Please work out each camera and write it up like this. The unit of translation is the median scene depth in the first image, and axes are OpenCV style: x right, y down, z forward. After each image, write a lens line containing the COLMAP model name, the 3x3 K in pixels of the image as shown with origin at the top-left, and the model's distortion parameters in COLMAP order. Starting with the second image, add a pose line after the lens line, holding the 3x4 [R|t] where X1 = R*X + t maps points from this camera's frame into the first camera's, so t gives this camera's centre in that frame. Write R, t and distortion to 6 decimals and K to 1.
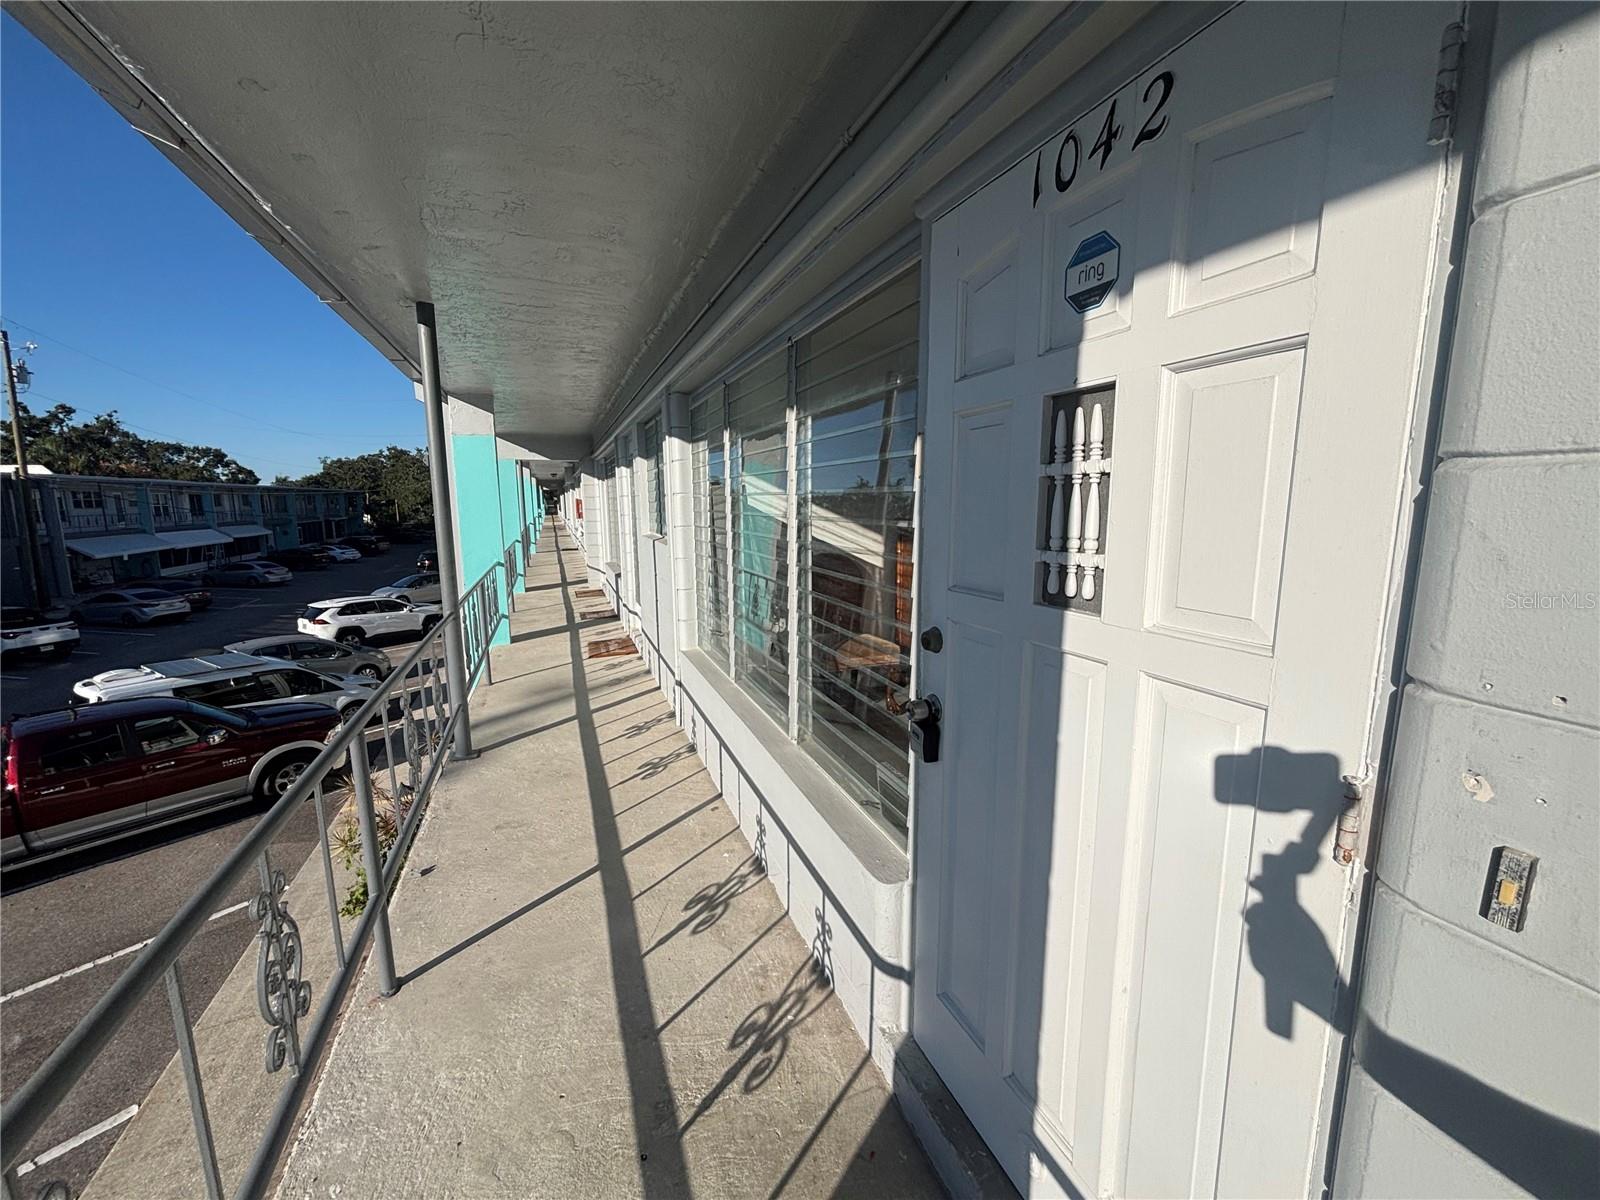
lens RADIAL K [[650.2, 0, 803.9], [0, 650.2, 598.3], [0, 0, 1]] dist [-0.006534, 0.006250]
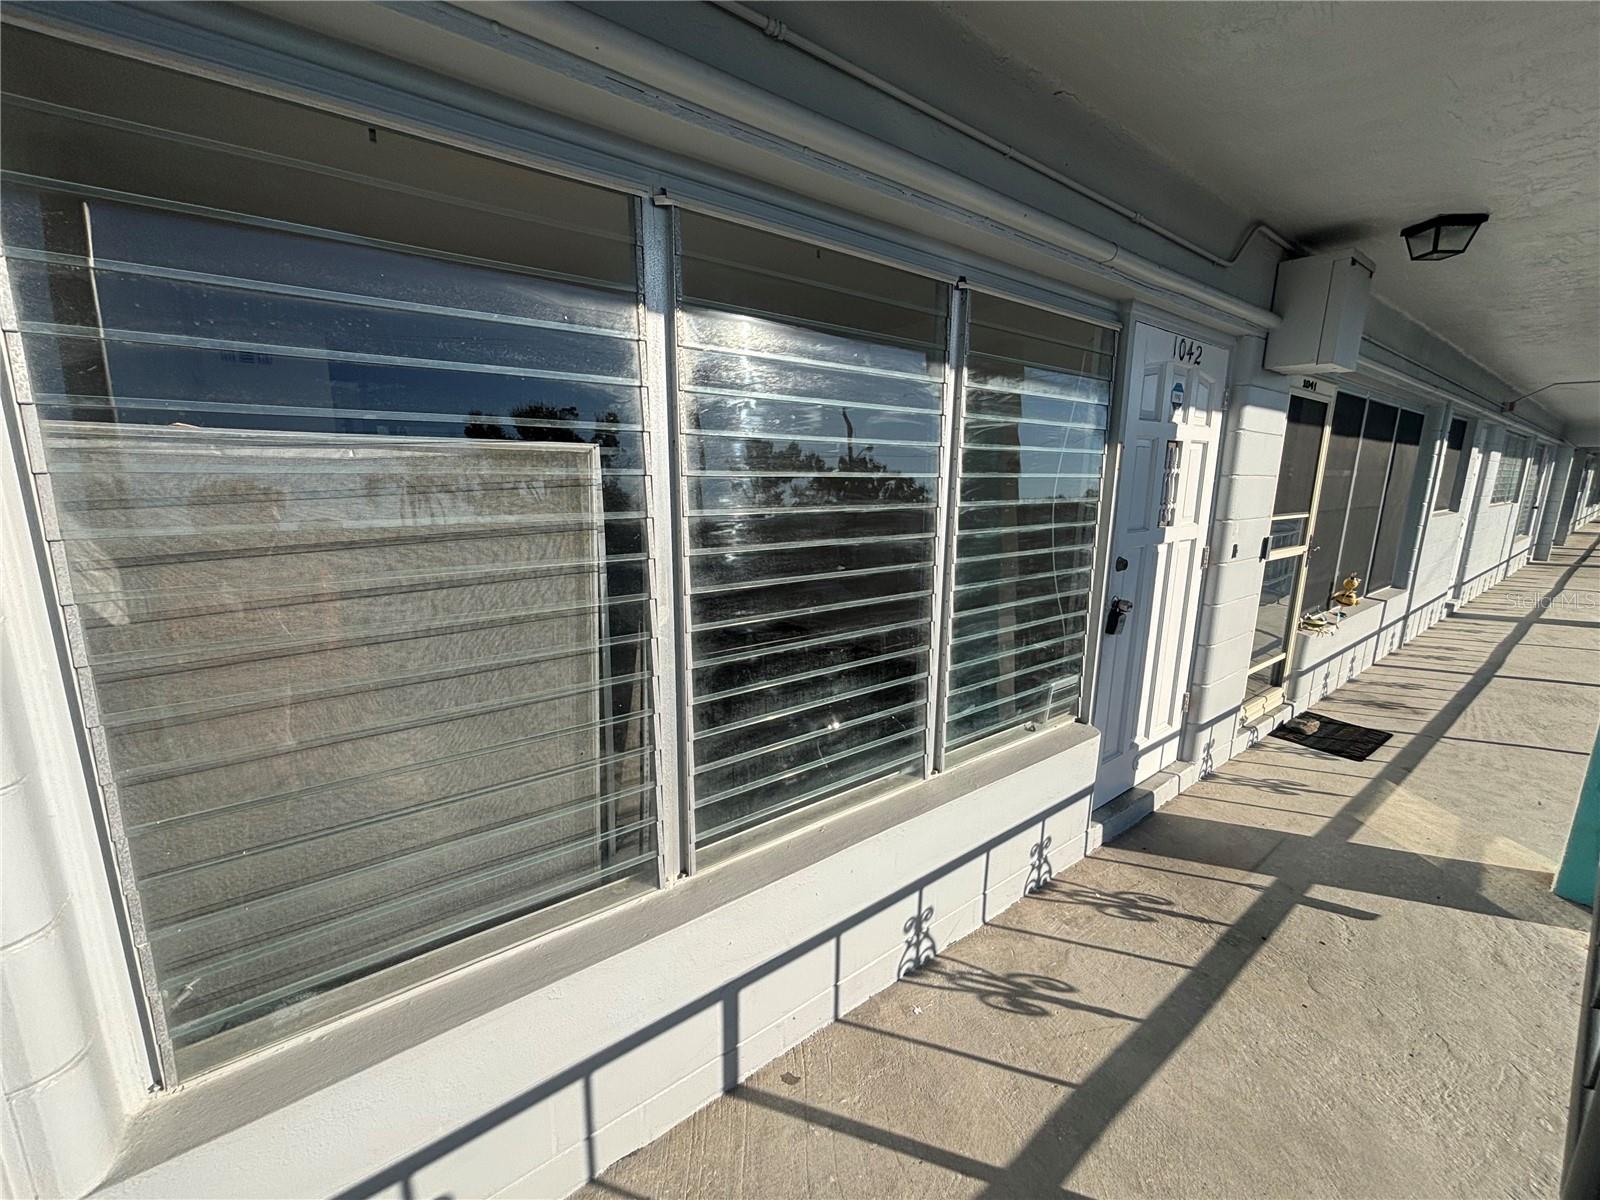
lens RADIAL K [[650.2, 0, 803.9], [0, 650.2, 598.3], [0, 0, 1]] dist [-0.006534, 0.006250]
pose [[-0.286124, -0.183170, 0.940522, -0.837987], [0.134038, 0.964256, 0.228569, -0.248866], [-0.948771, 0.191465, -0.251345, 1.557481]]
